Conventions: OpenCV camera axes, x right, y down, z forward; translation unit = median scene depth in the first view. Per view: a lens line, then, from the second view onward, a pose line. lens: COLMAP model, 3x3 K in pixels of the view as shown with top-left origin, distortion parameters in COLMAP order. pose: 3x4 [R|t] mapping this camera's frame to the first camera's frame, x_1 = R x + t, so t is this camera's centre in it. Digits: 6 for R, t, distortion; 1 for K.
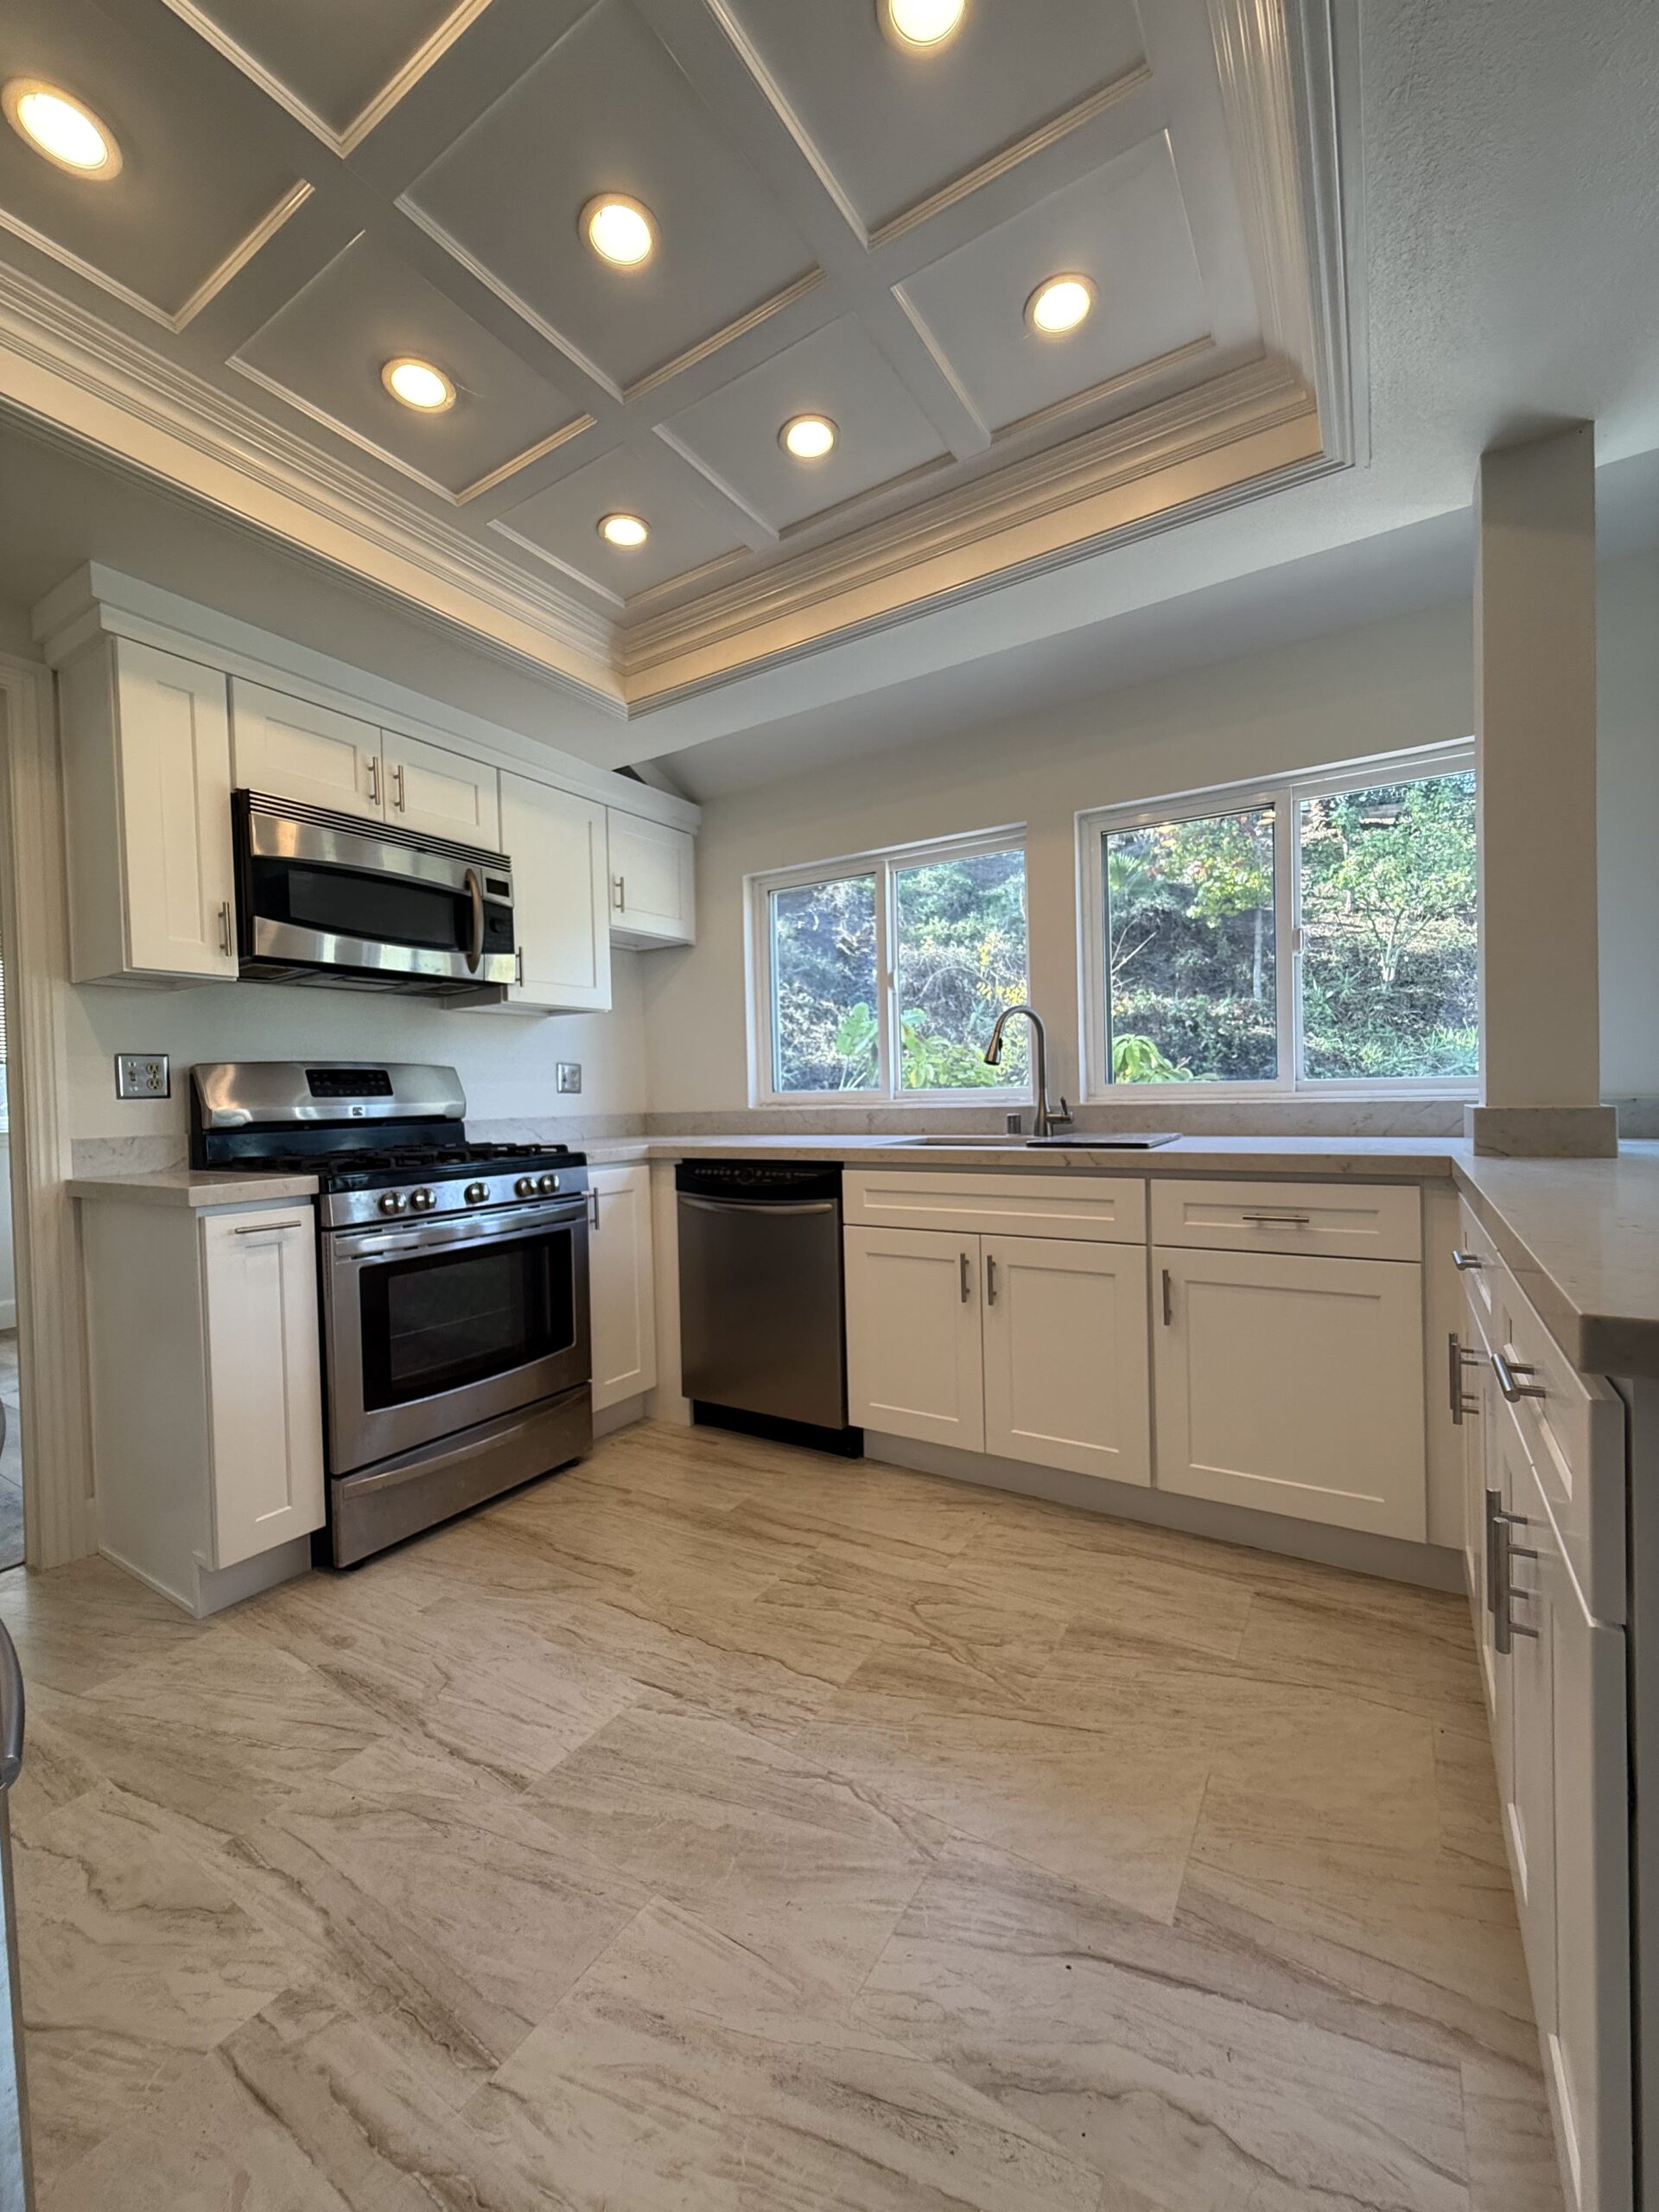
lens RADIAL K [[894.5, 0, 809.3], [0, 894.5, 1103.5], [0, 0, 1]] dist [0.003480, 0.000443]
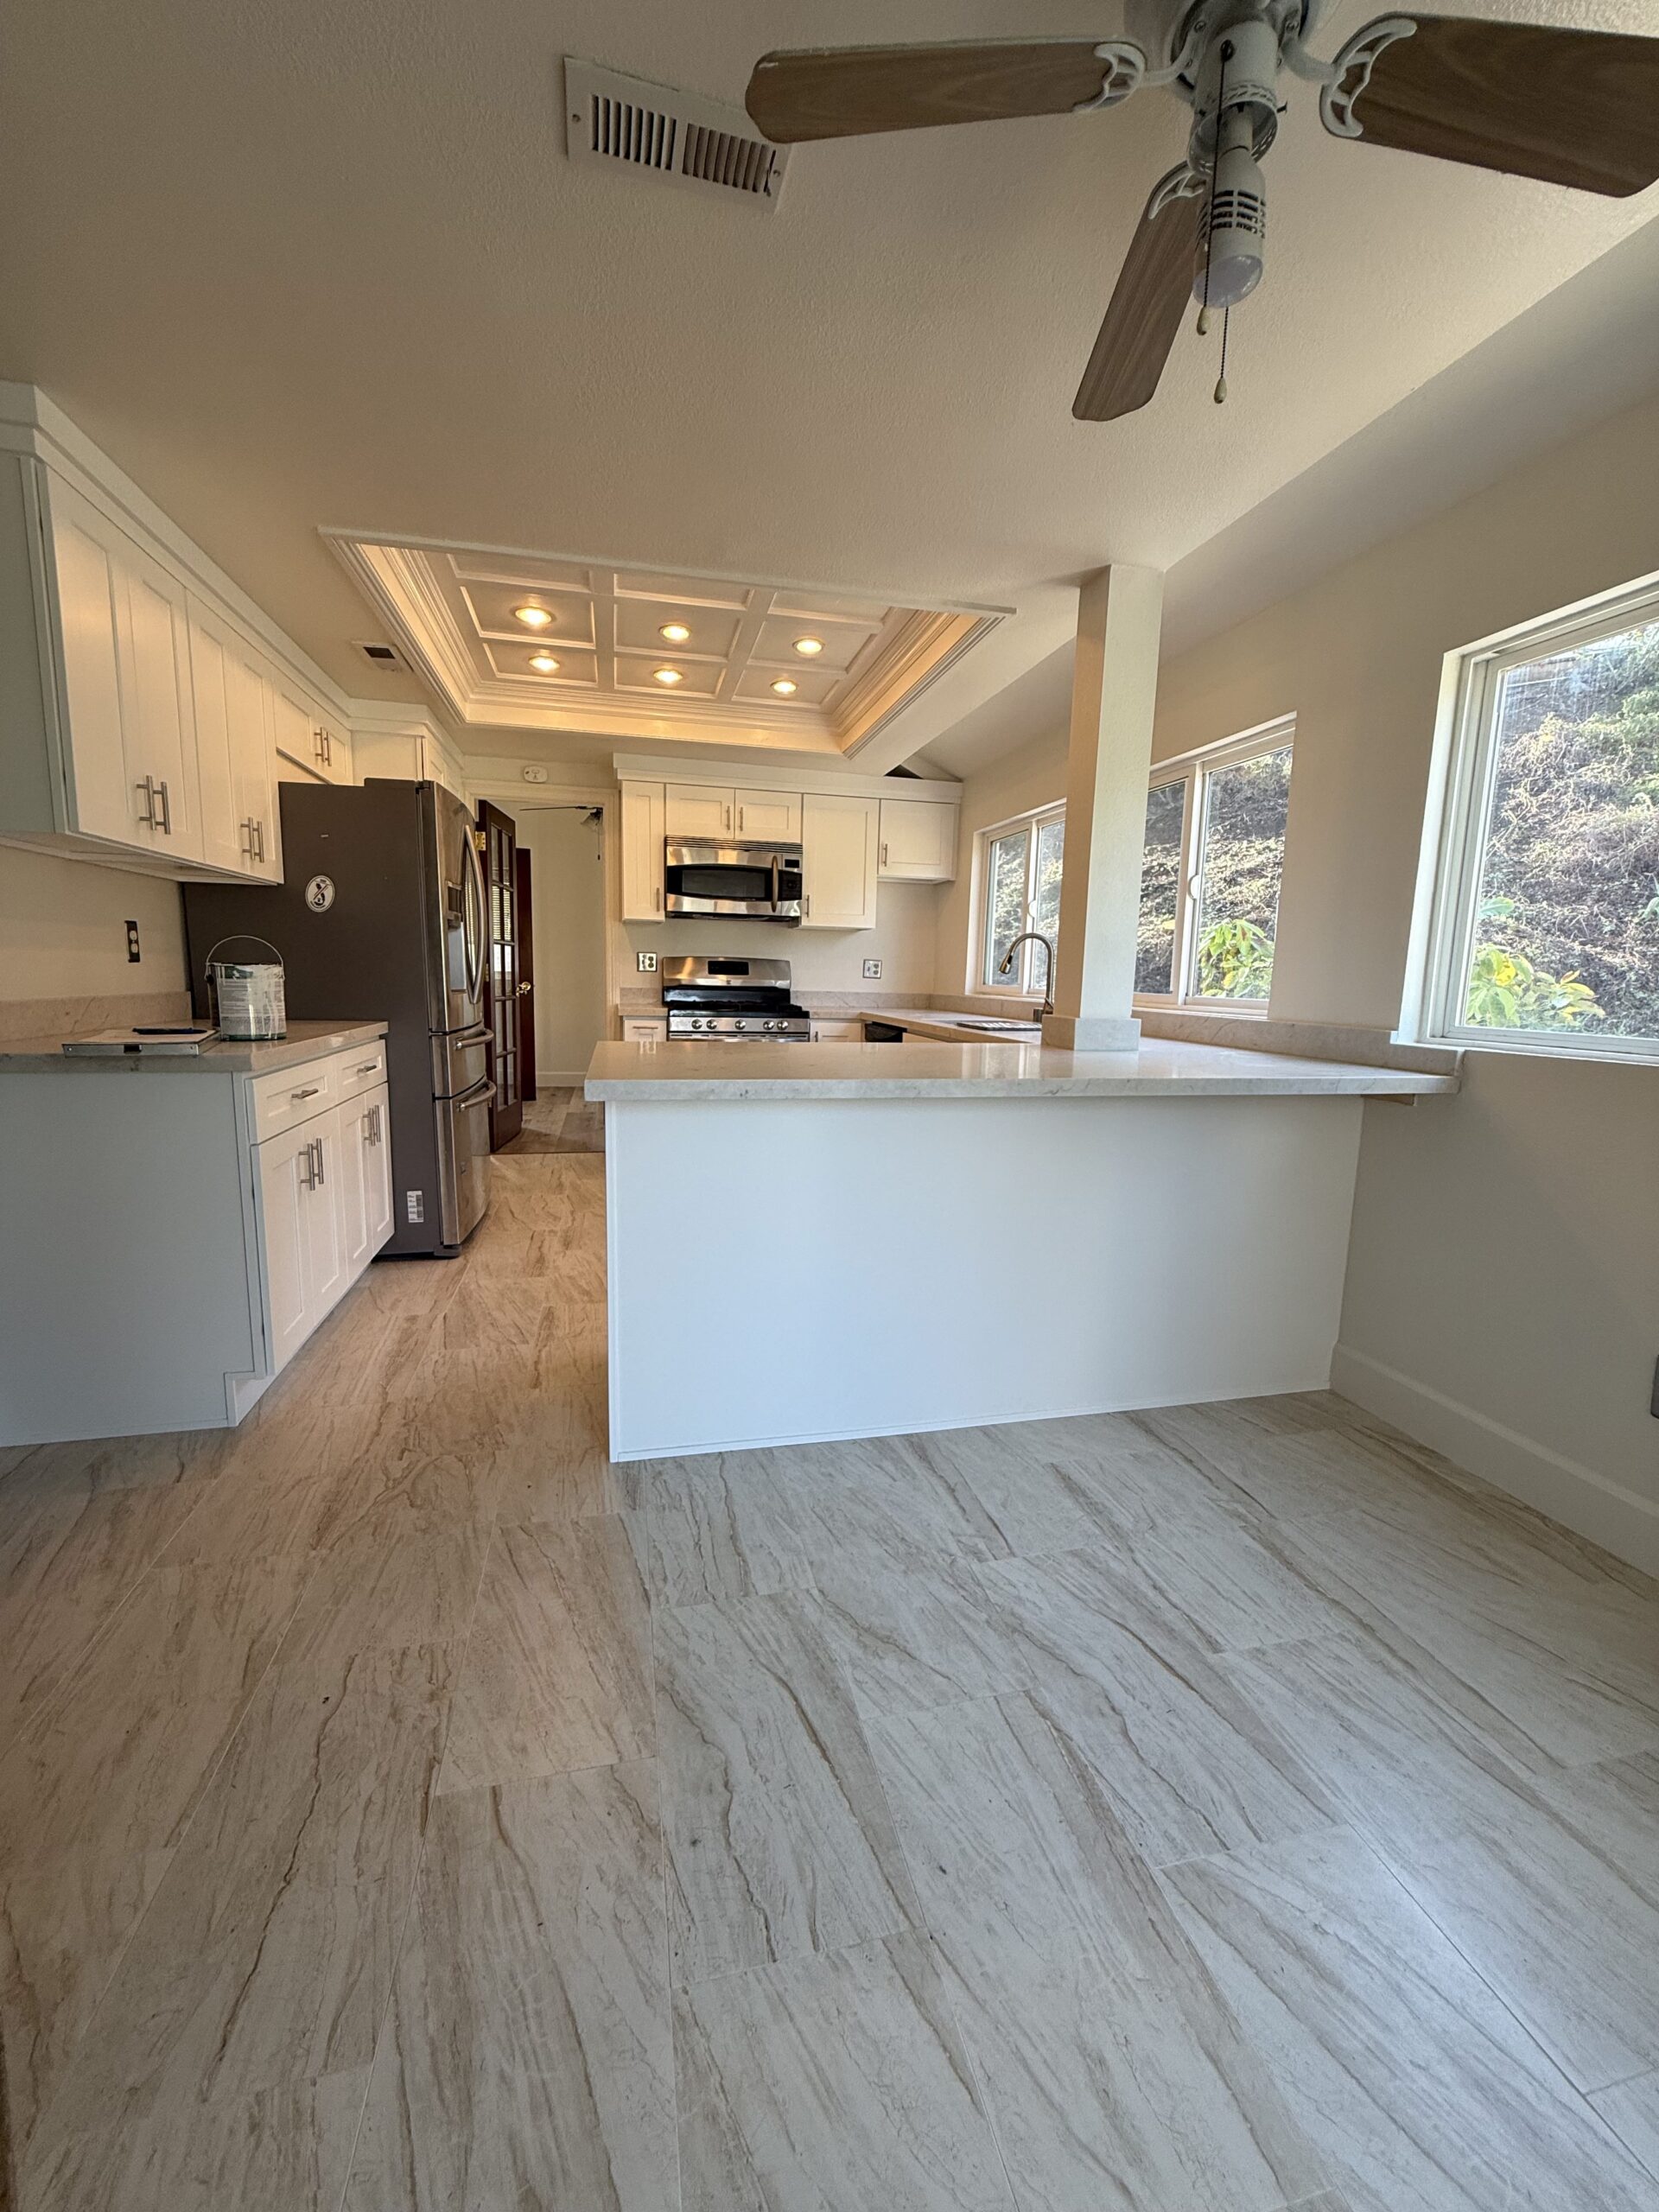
lens RADIAL K [[877.2, 0, 830.0], [0, 877.2, 1101.8], [0, 0, 1]] dist [-0.001415, 0.000278]
pose [[0.729301, 0.144787, -0.668698, 1.056836], [-0.051107, 0.986150, 0.157783, -0.051815], [0.682282, -0.080896, 0.726600, -0.313327]]
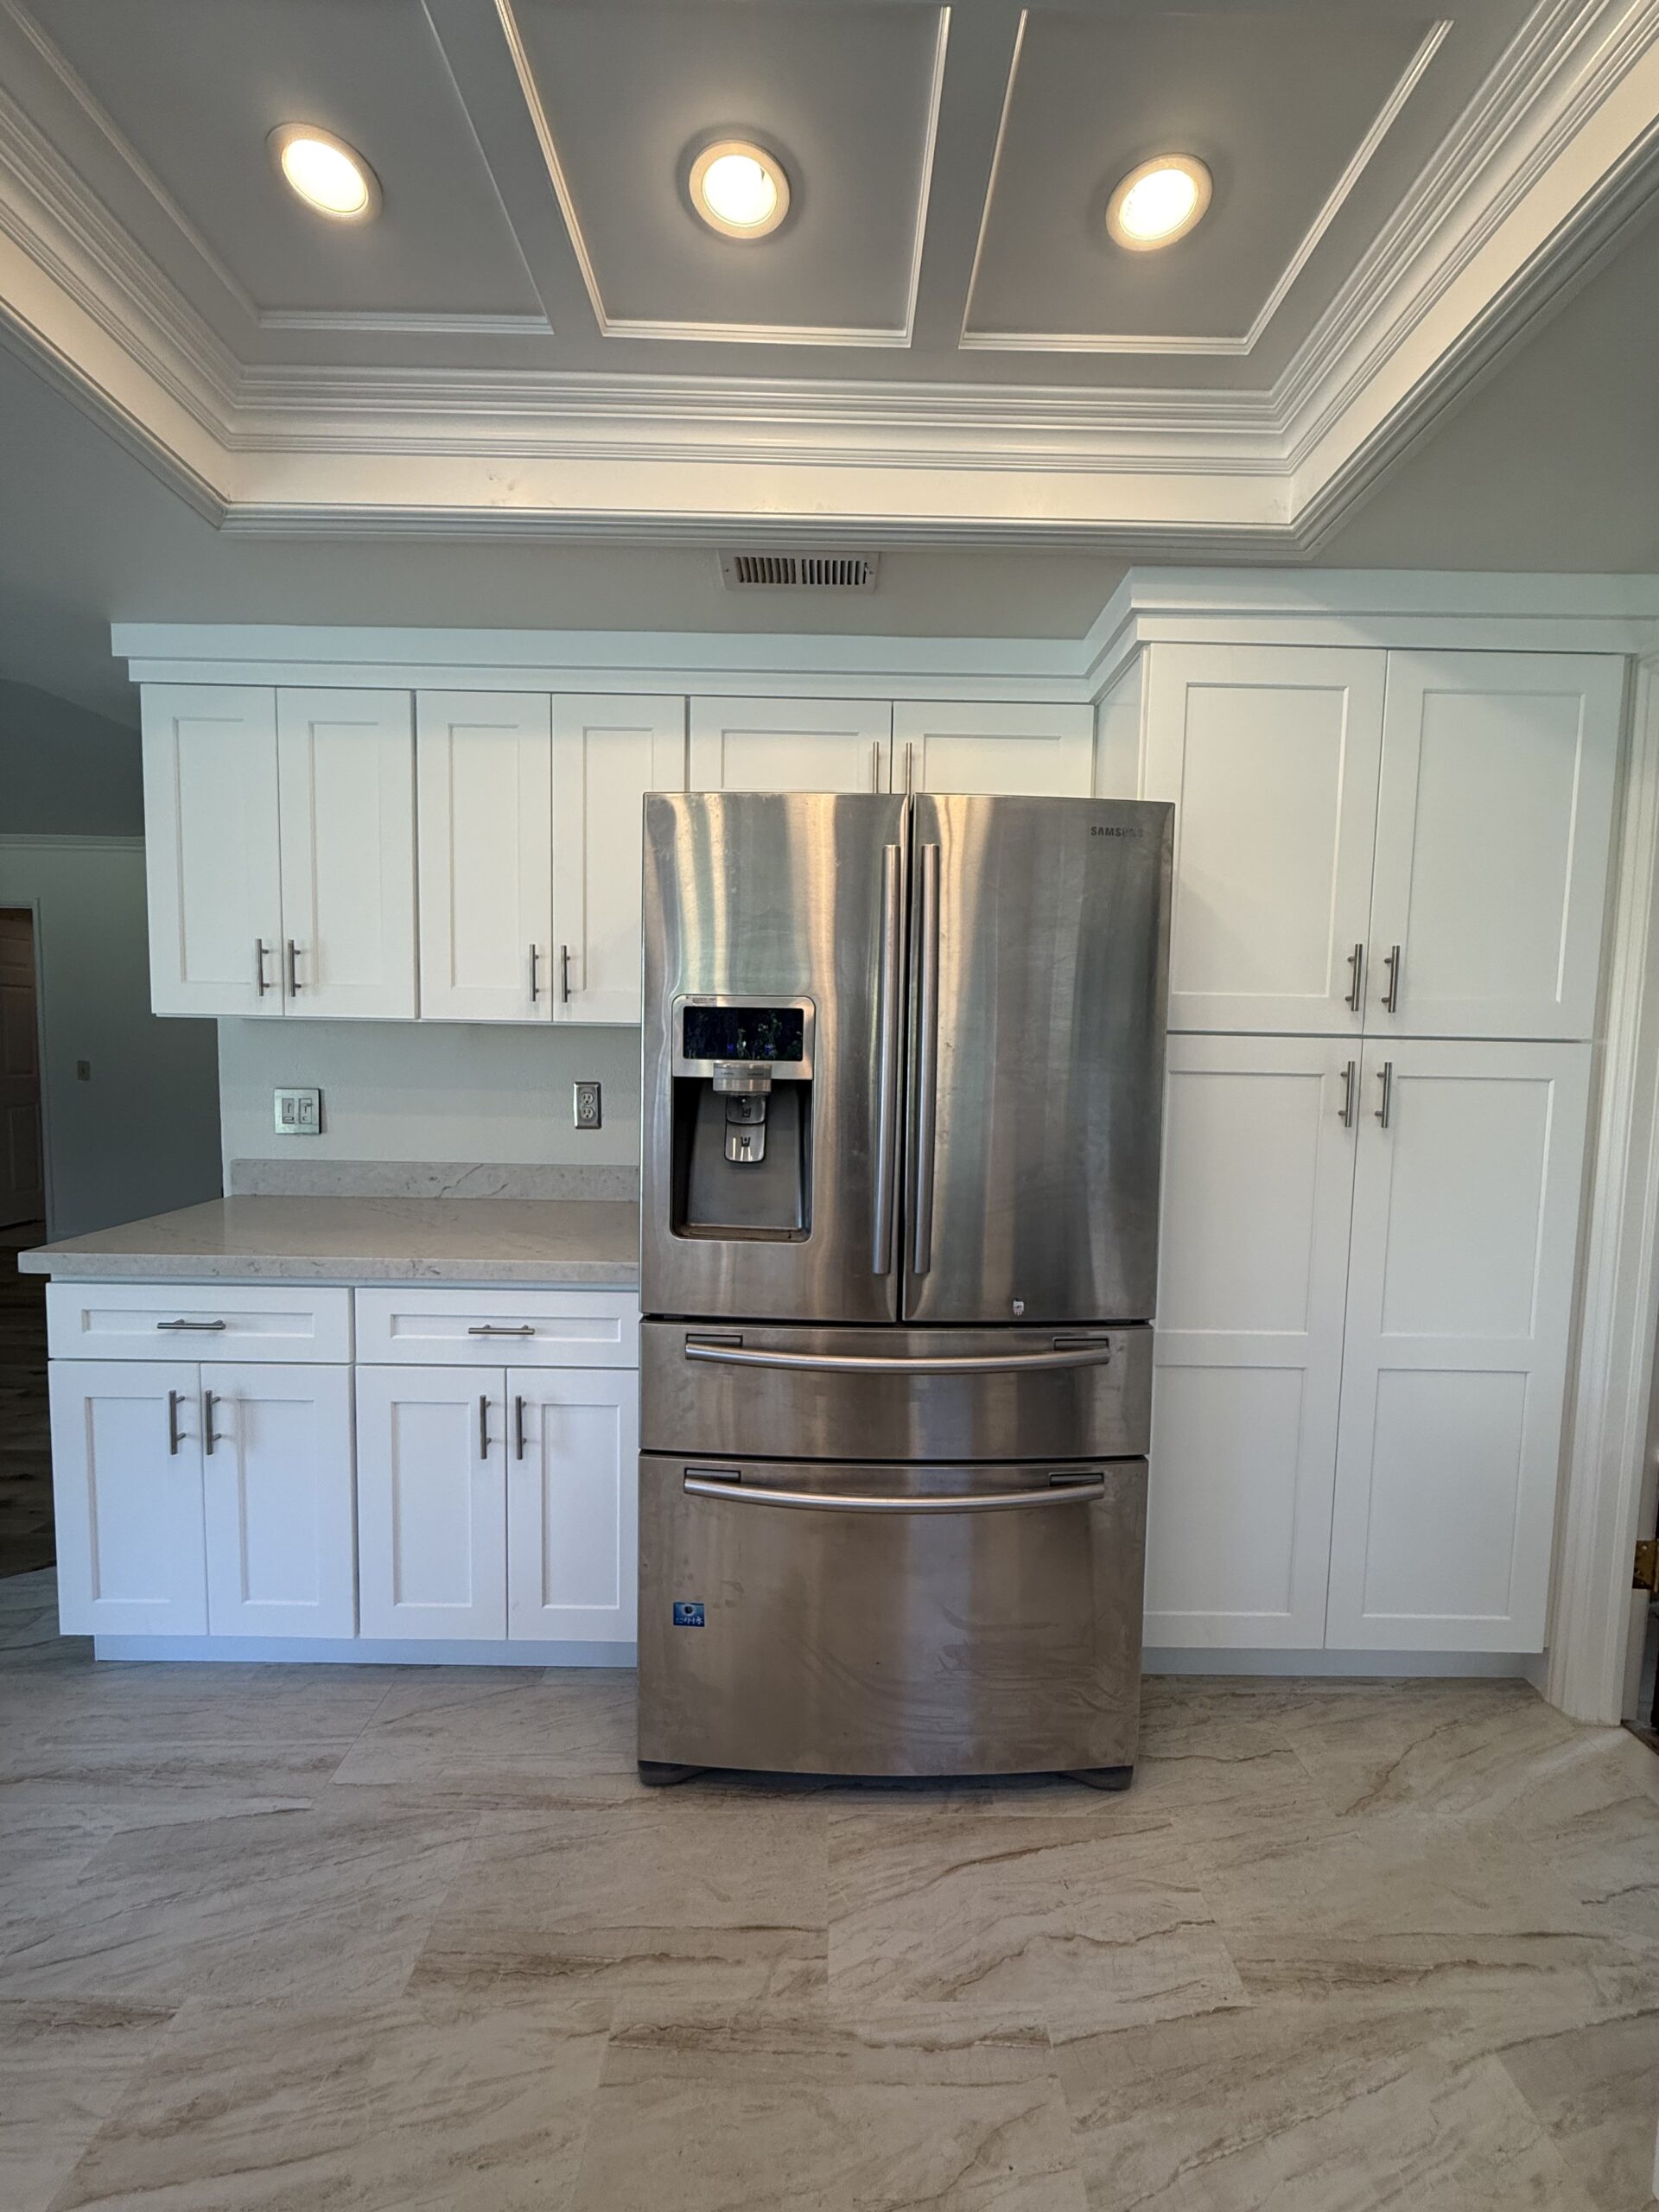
lens RADIAL K [[877.2, 0, 830.0], [0, 877.2, 1101.8], [0, 0, 1]] dist [-0.001415, 0.000278]
pose [[-0.831990, 0.049720, -0.552559, -0.001376], [0.000236, 0.996008, 0.089267, -0.117861], [0.554791, 0.074139, -0.828680, 0.801036]]
